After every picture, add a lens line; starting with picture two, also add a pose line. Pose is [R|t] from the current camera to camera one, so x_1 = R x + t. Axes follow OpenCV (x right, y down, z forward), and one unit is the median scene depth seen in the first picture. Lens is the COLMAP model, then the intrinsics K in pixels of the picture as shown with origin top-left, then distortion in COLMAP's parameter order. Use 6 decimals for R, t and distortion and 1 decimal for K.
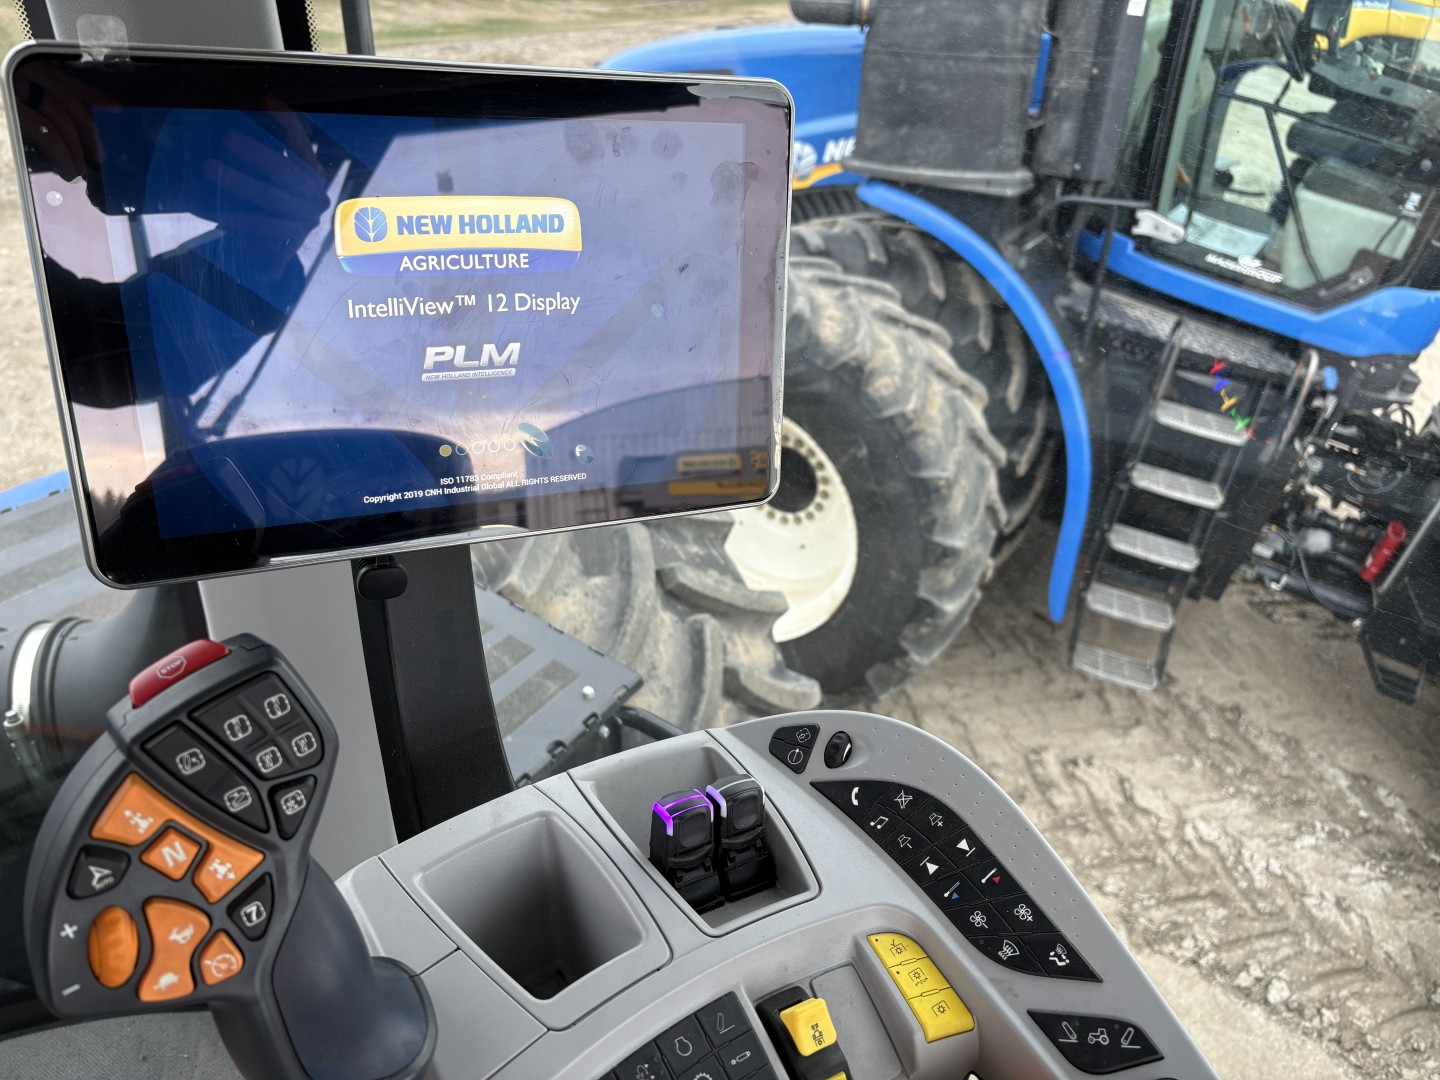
lens RADIAL K [[1113.2, 0, 721.2], [0, 1113.2, 538.7], [0, 0, 1]] dist [0.033444, -0.014319]
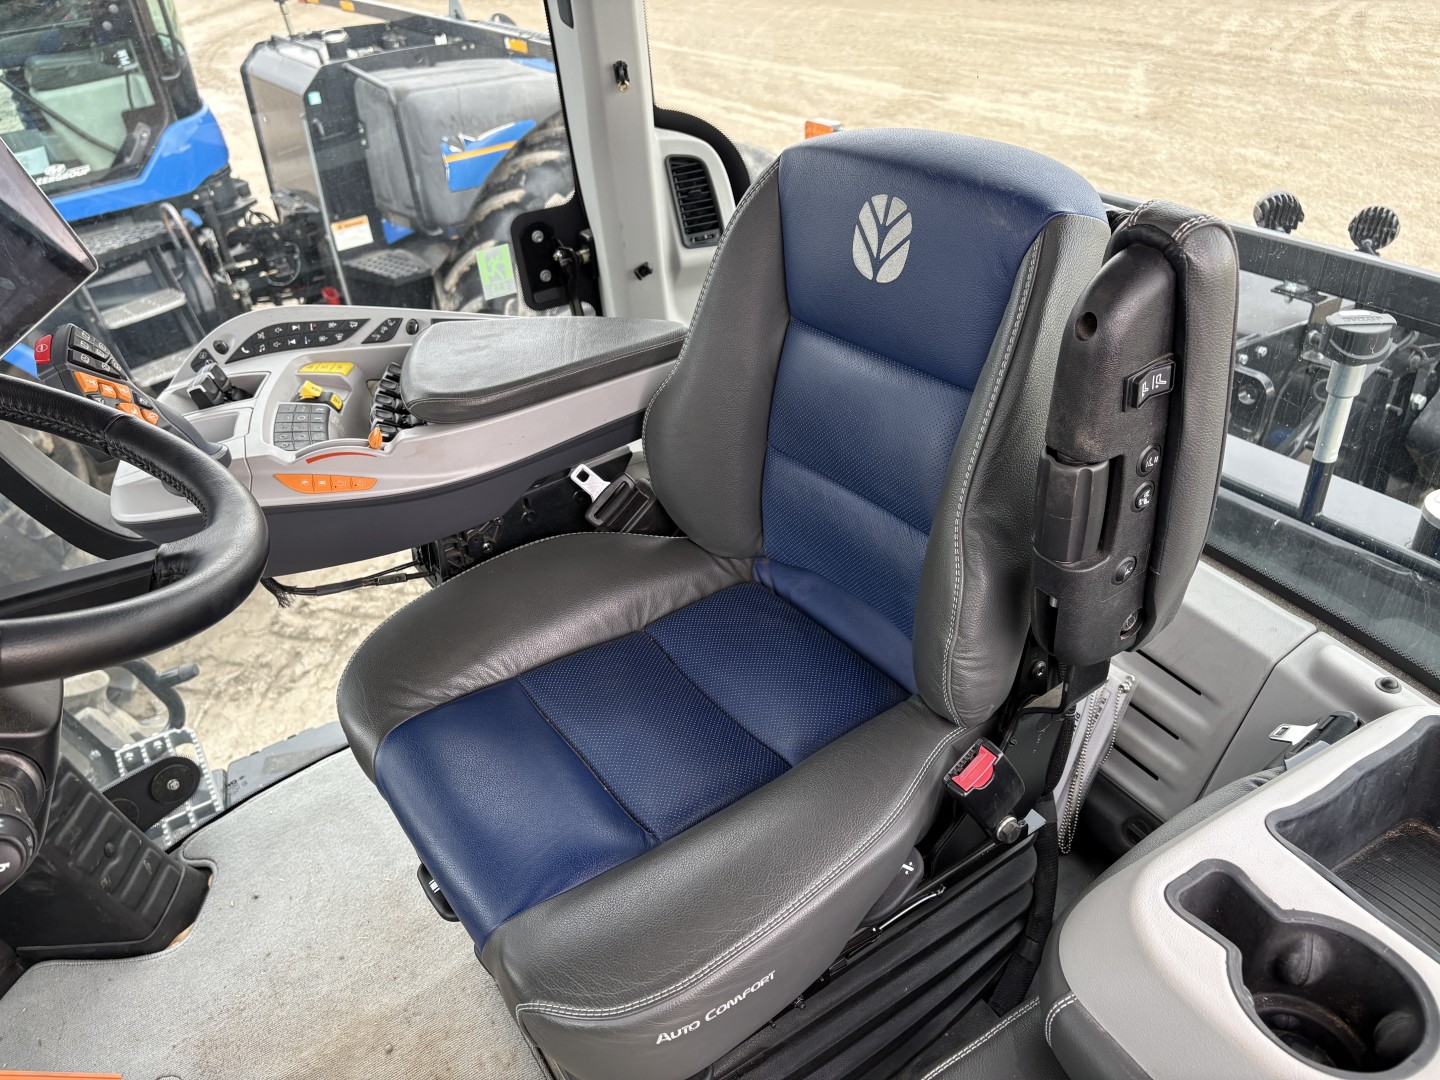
lens RADIAL K [[1113.2, 0, 718.1], [0, 1113.2, 540.0], [0, 0, 1]] dist [0.033444, -0.014319]
pose [[0.438360, -0.688952, 0.577223, -0.131961], [0.638632, 0.690650, 0.339339, 0.044343], [-0.632447, 0.219881, 0.742740, -0.150171]]
